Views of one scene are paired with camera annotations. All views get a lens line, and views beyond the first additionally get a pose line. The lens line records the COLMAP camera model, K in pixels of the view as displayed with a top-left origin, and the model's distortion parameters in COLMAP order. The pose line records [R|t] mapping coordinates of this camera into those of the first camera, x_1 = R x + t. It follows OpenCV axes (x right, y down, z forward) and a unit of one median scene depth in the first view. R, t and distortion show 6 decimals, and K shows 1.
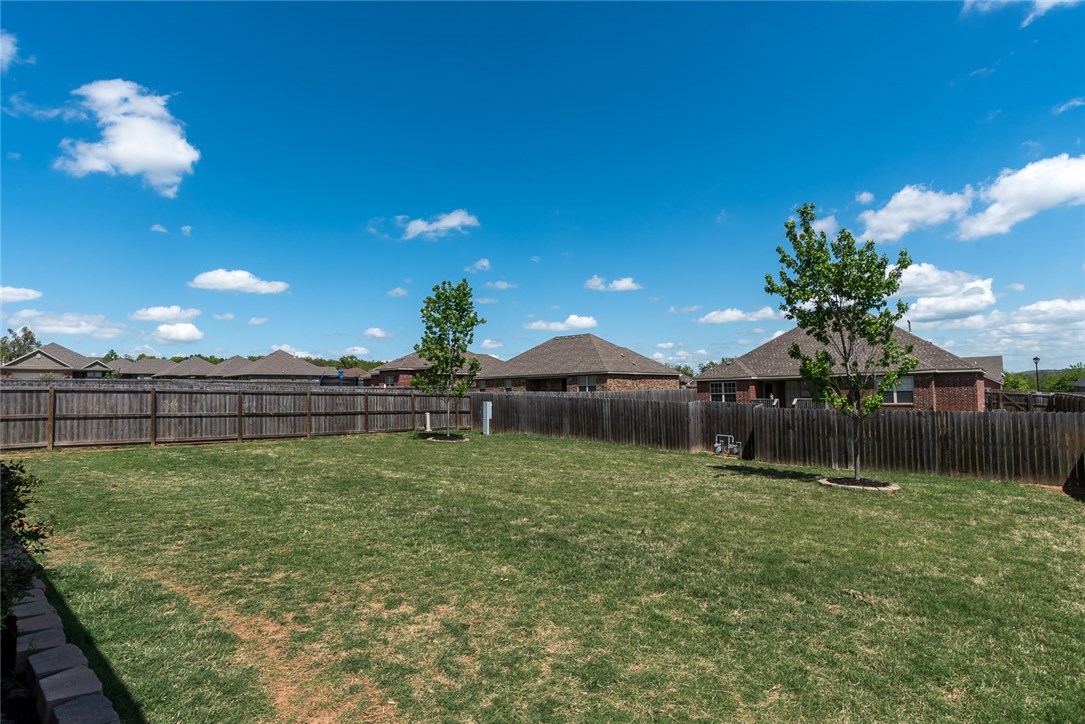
lens RADIAL K [[568.7, 0, 546.0], [0, 568.7, 366.2], [0, 0, 1]] dist [-0.064955, 0.034566]
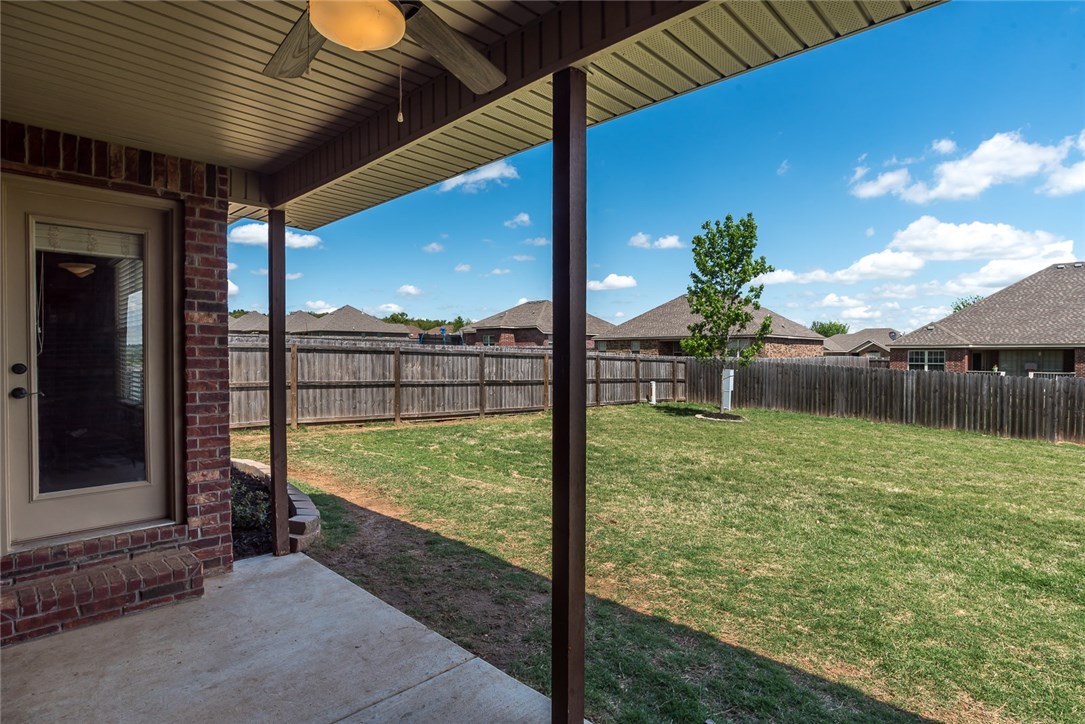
lens RADIAL K [[578.1, 0, 543.2], [0, 578.1, 382.7], [0, 0, 1]] dist [-0.019199, -0.000327]
pose [[0.998094, 0.023641, -0.056996, -0.333789], [-0.018049, 0.995150, 0.096702, 0.005708], [0.059006, -0.095489, 0.993680, 0.163330]]
